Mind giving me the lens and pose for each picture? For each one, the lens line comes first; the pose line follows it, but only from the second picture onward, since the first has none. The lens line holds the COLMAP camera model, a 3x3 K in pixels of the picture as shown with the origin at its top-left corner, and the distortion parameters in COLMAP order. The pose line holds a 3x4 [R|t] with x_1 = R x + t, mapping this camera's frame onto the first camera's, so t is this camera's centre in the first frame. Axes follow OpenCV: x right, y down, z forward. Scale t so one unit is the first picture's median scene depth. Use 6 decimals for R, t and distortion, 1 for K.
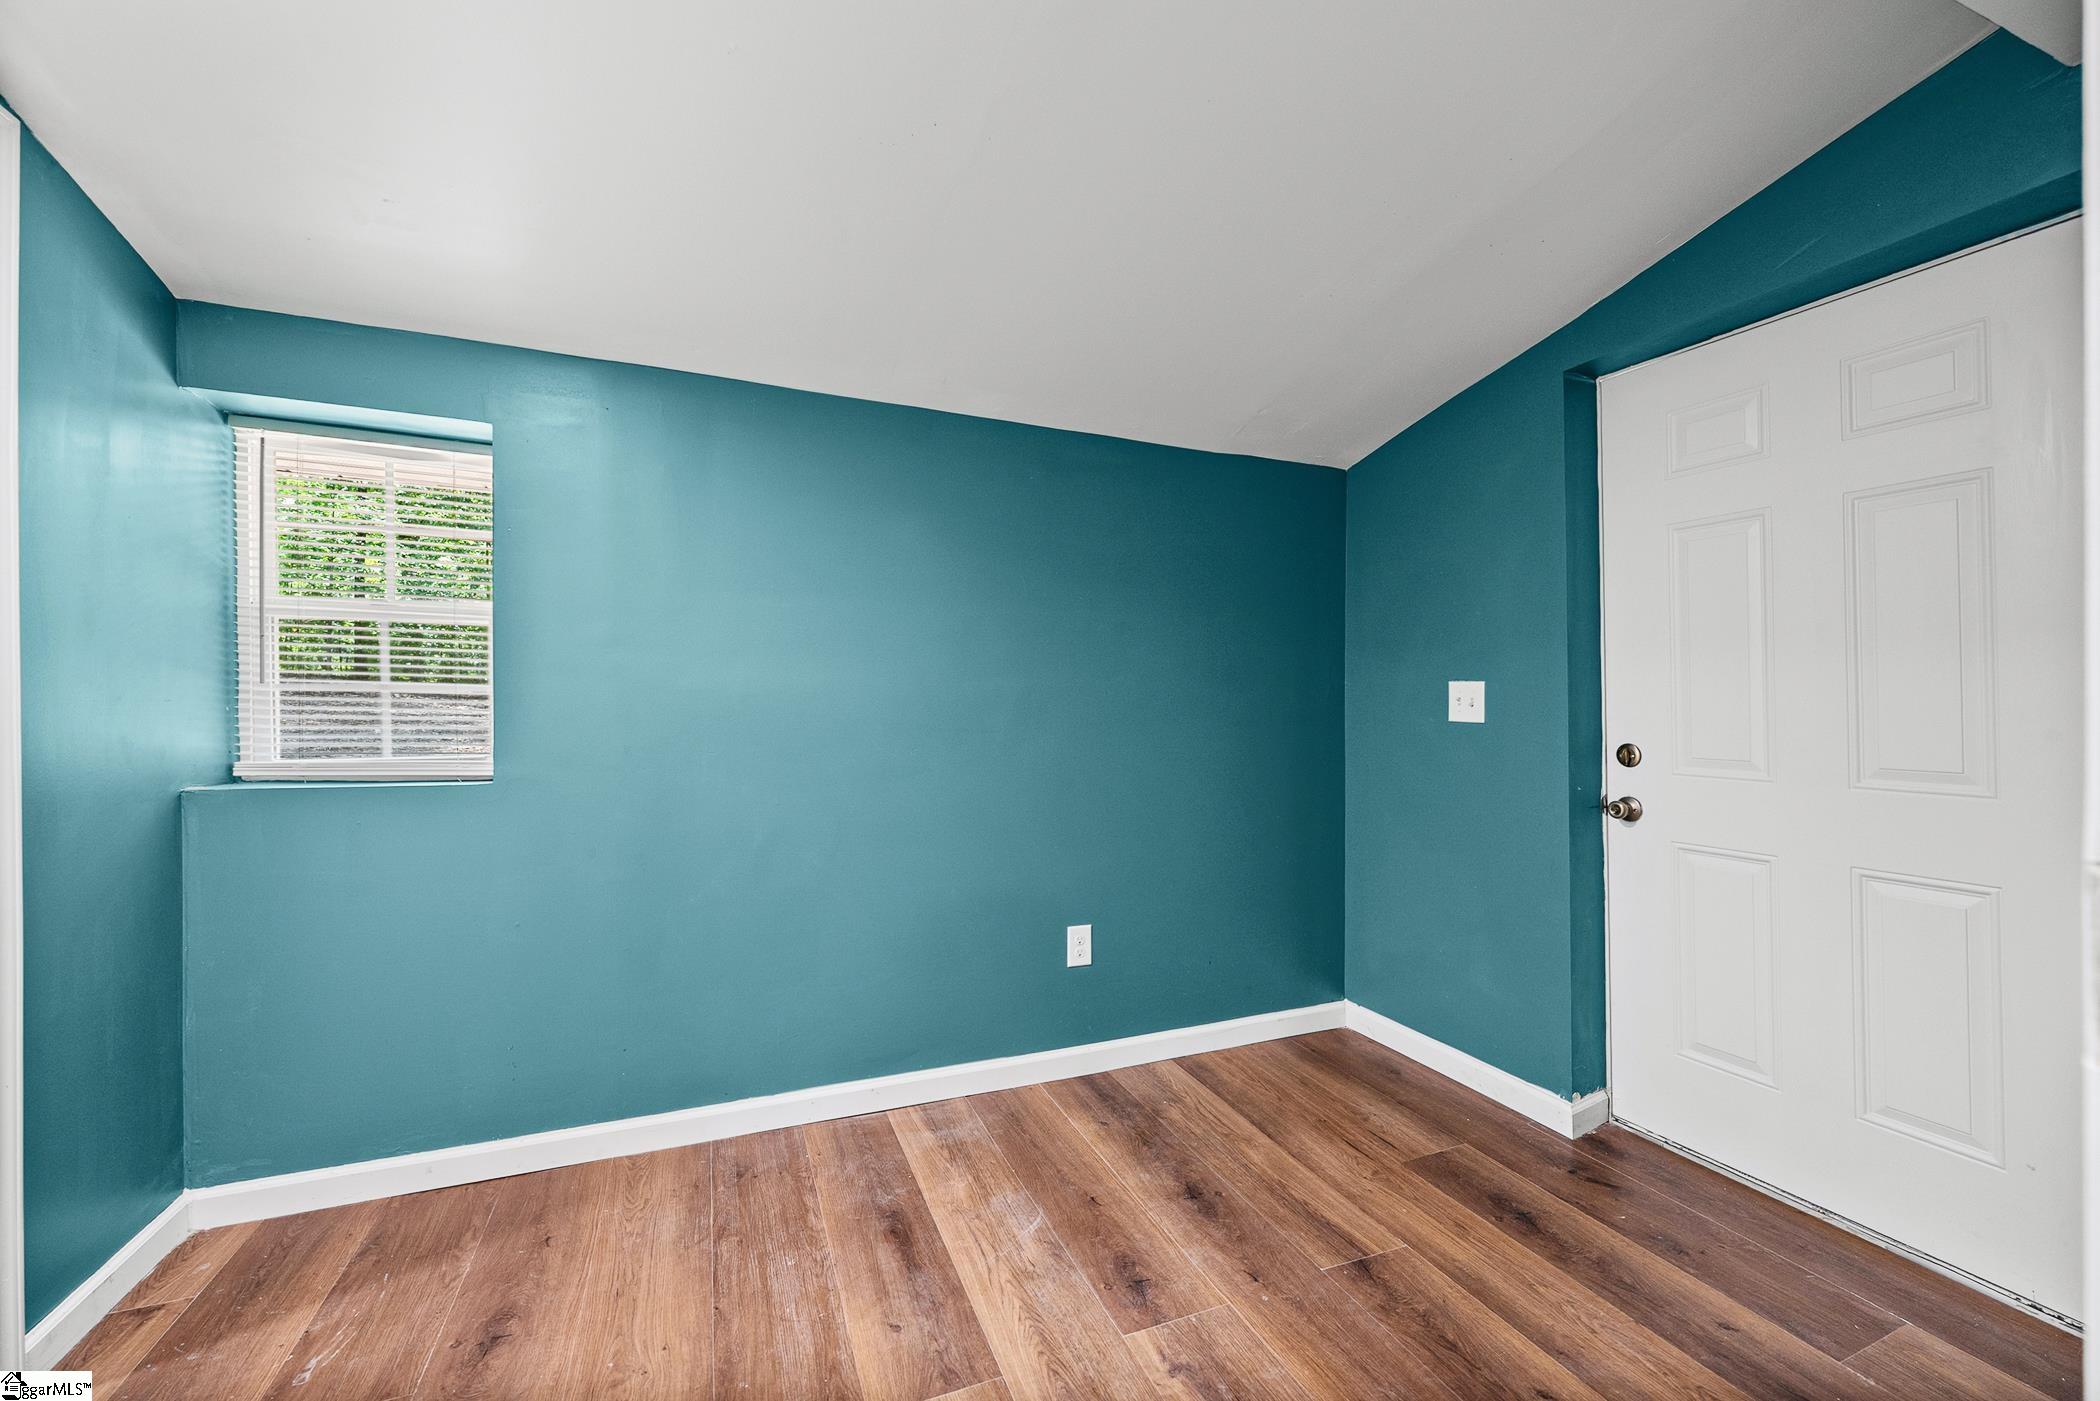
lens RADIAL K [[830.3, 0, 1042.9], [0, 830.3, 700.4], [0, 0, 1]] dist [-0.002367, -0.000219]
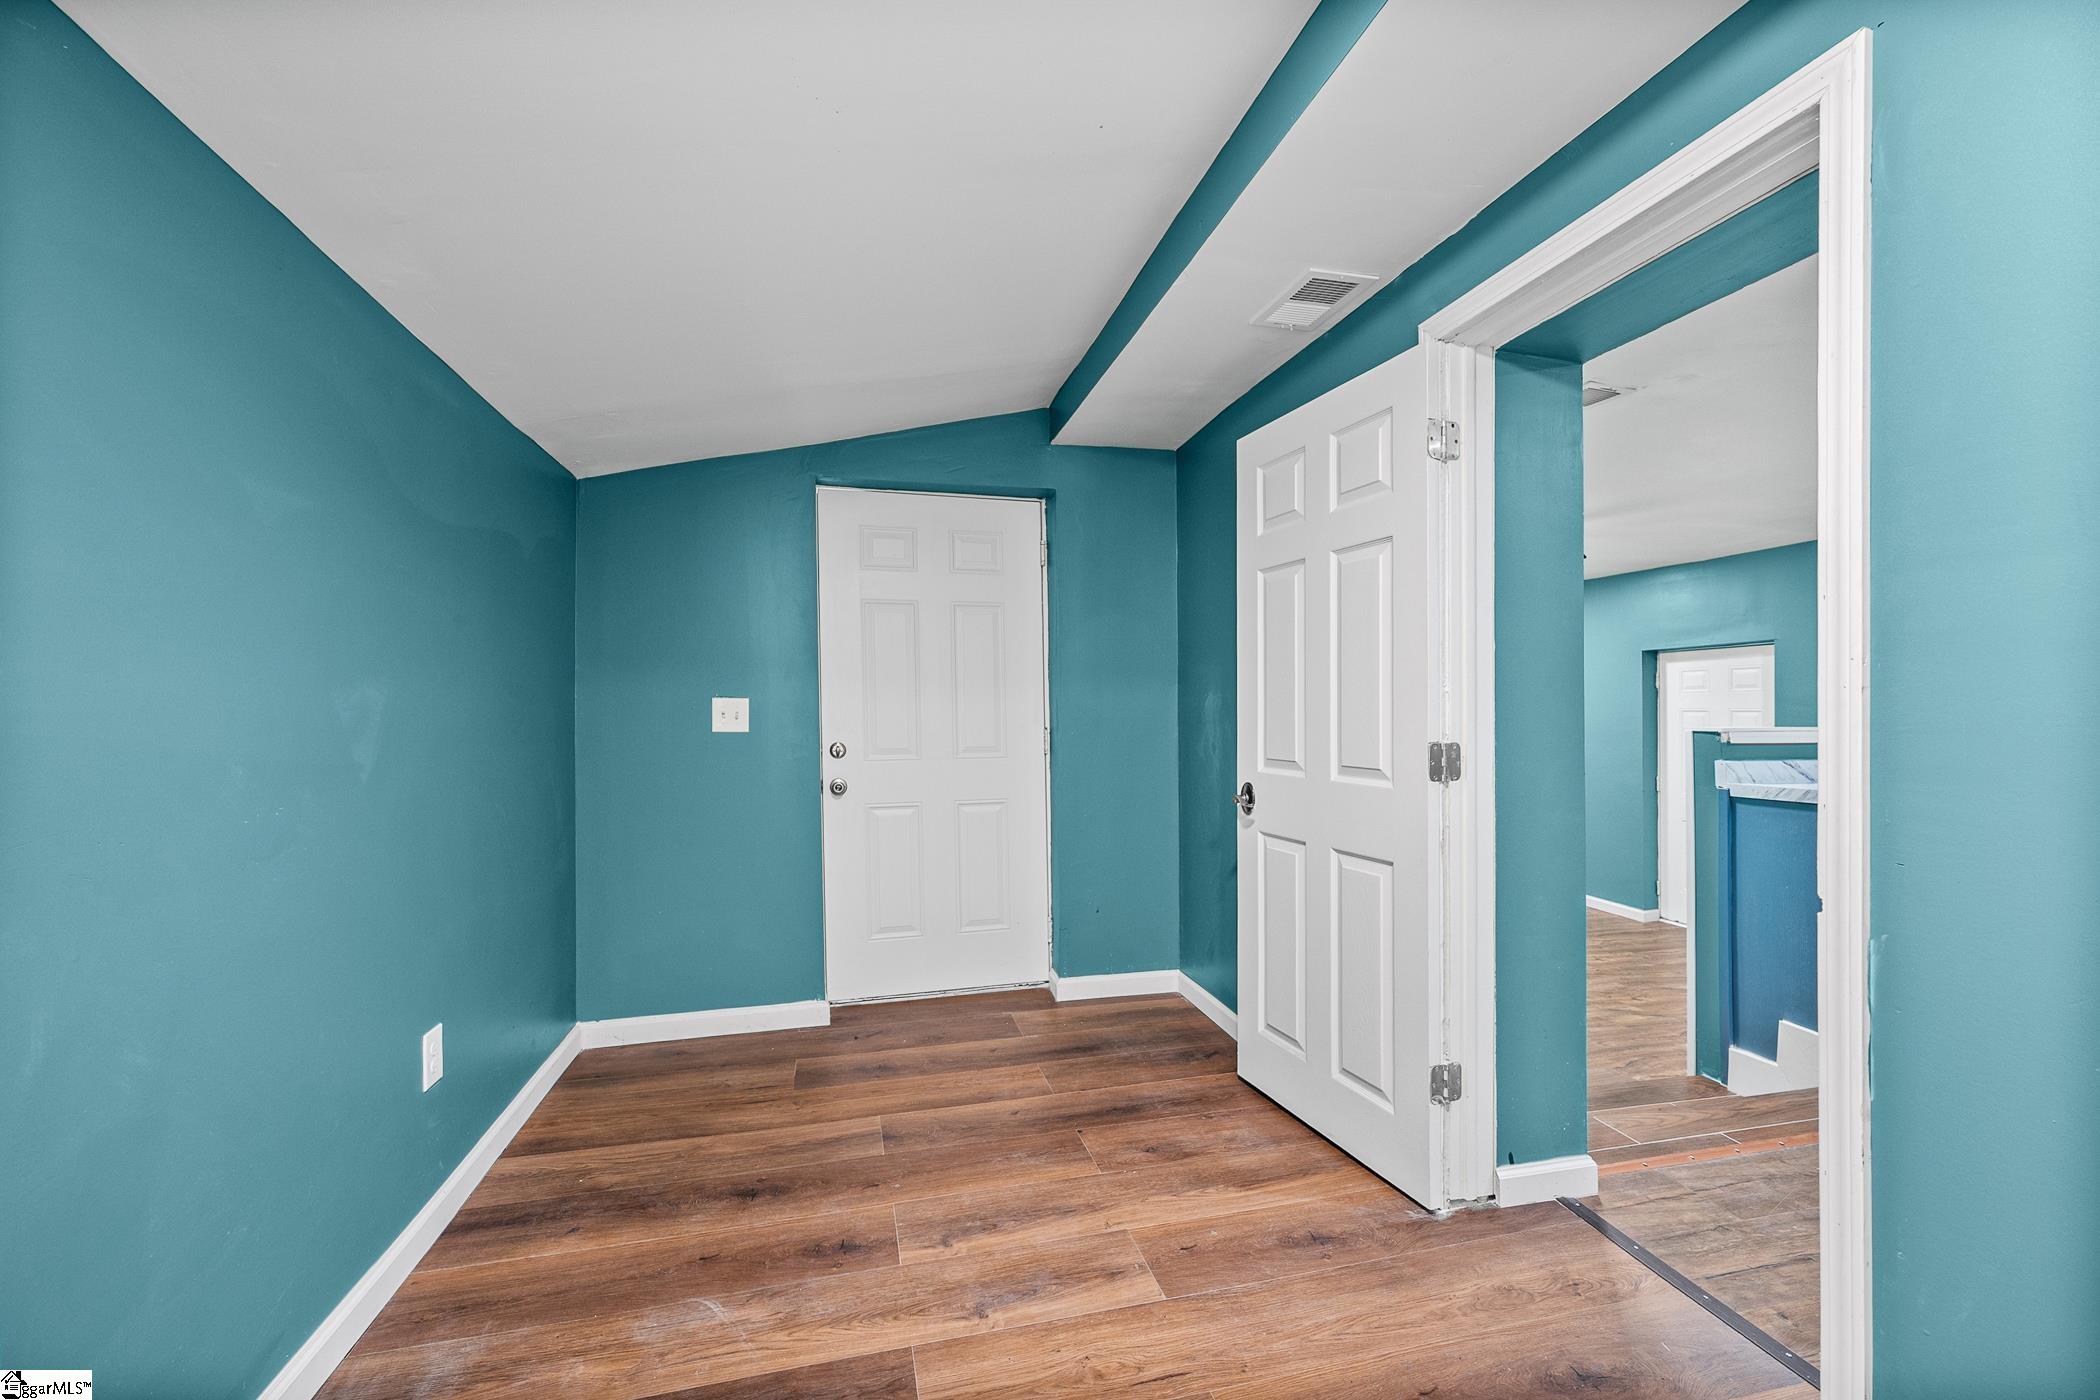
lens RADIAL K [[830.3, 0, 1042.9], [0, 830.3, 699.9], [0, 0, 1]] dist [-0.002367, -0.000219]
pose [[0.149769, 0.004198, 0.988712, -0.719718], [0.005249, 0.999974, -0.005041, -0.013877], [-0.988707, 0.005944, 0.149743, 0.435674]]
